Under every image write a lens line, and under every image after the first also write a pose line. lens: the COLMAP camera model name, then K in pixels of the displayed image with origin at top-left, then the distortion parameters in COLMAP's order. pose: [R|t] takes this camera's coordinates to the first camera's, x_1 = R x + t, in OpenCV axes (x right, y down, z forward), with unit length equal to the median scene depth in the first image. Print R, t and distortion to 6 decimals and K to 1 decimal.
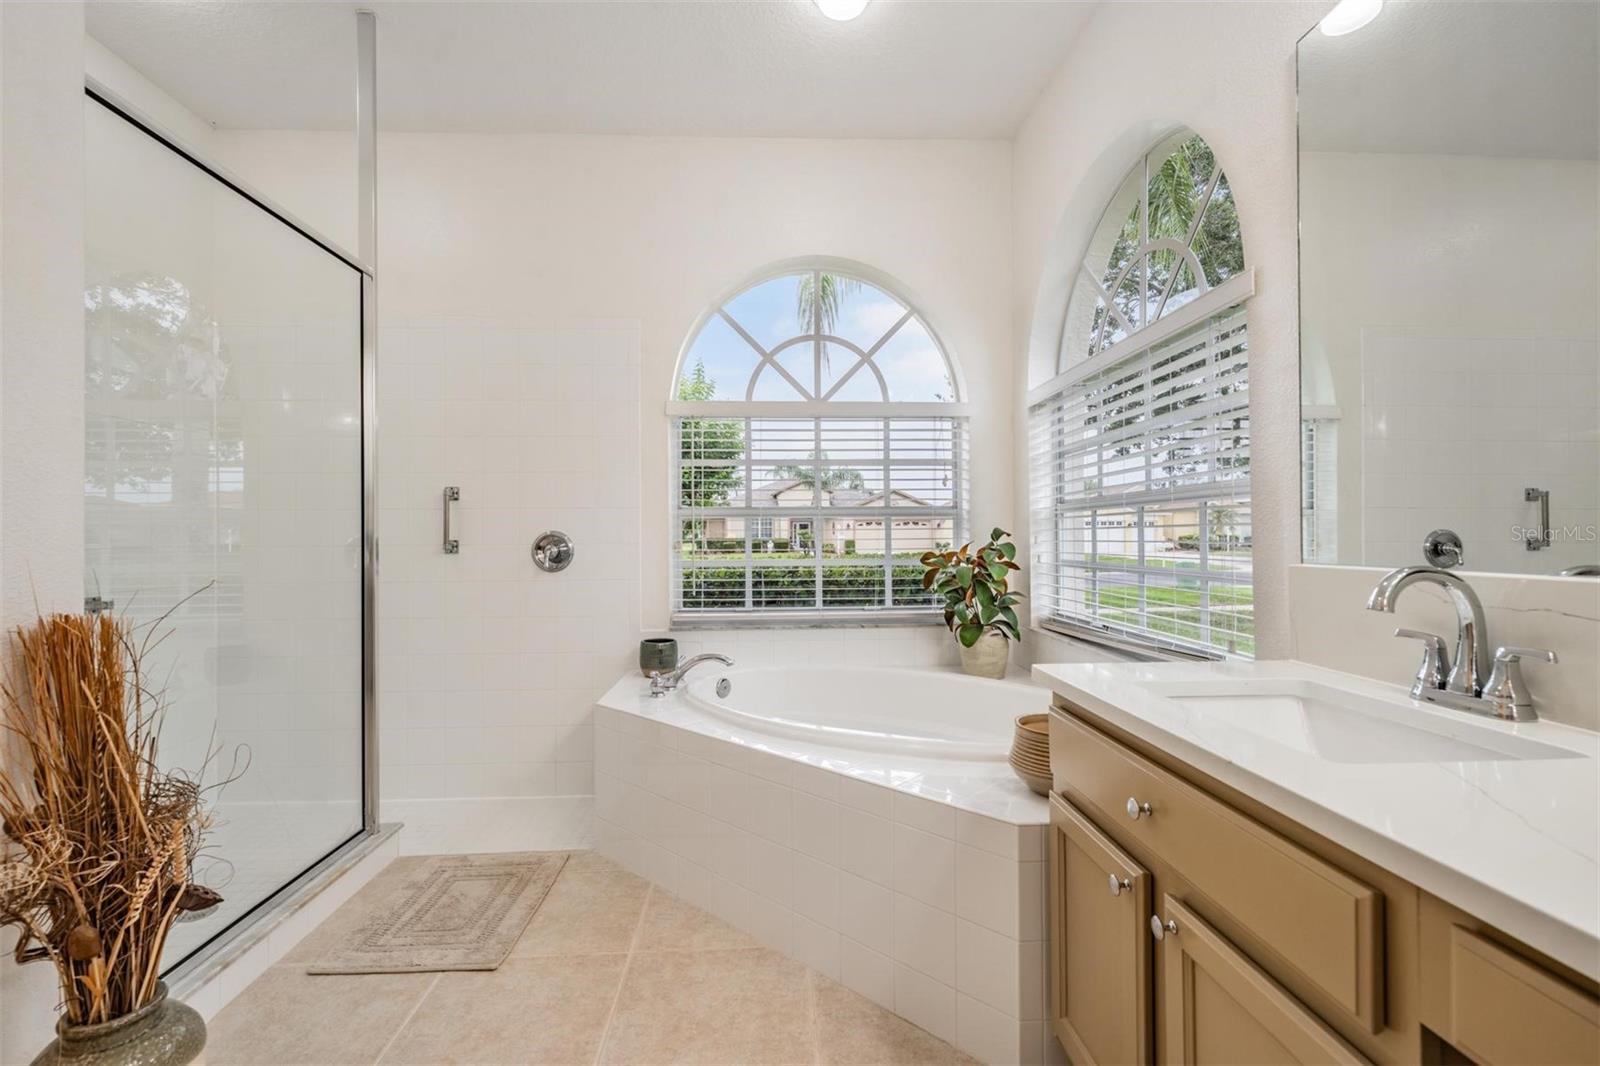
lens RADIAL K [[720.2, 0, 771.9], [0, 720.2, 529.4], [0, 0, 1]] dist [0.001484, -0.000007]
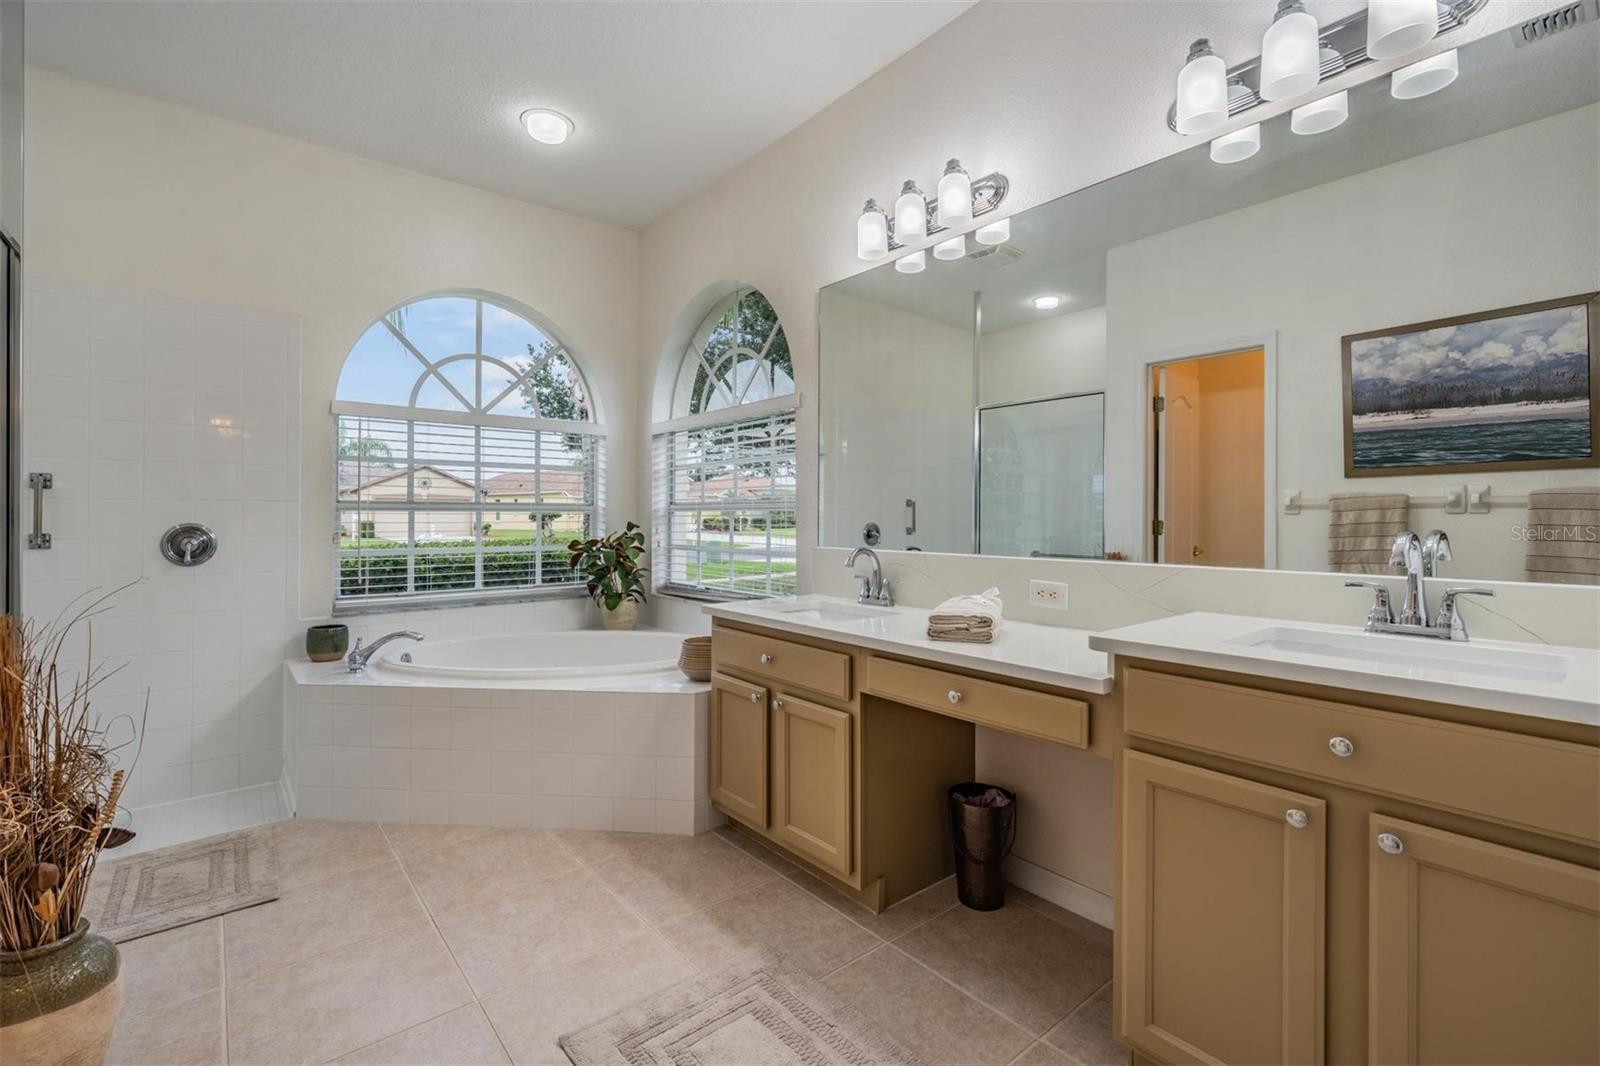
lens RADIAL K [[720.2, 0, 804.8], [0, 720.2, 524.4], [0, 0, 1]] dist [0.001484, -0.000007]
pose [[0.793698, -0.000091, 0.608312, -0.253854], [-0.011484, 0.999820, 0.015134, -0.021733], [-0.608204, -0.018998, 0.793554, -0.280885]]
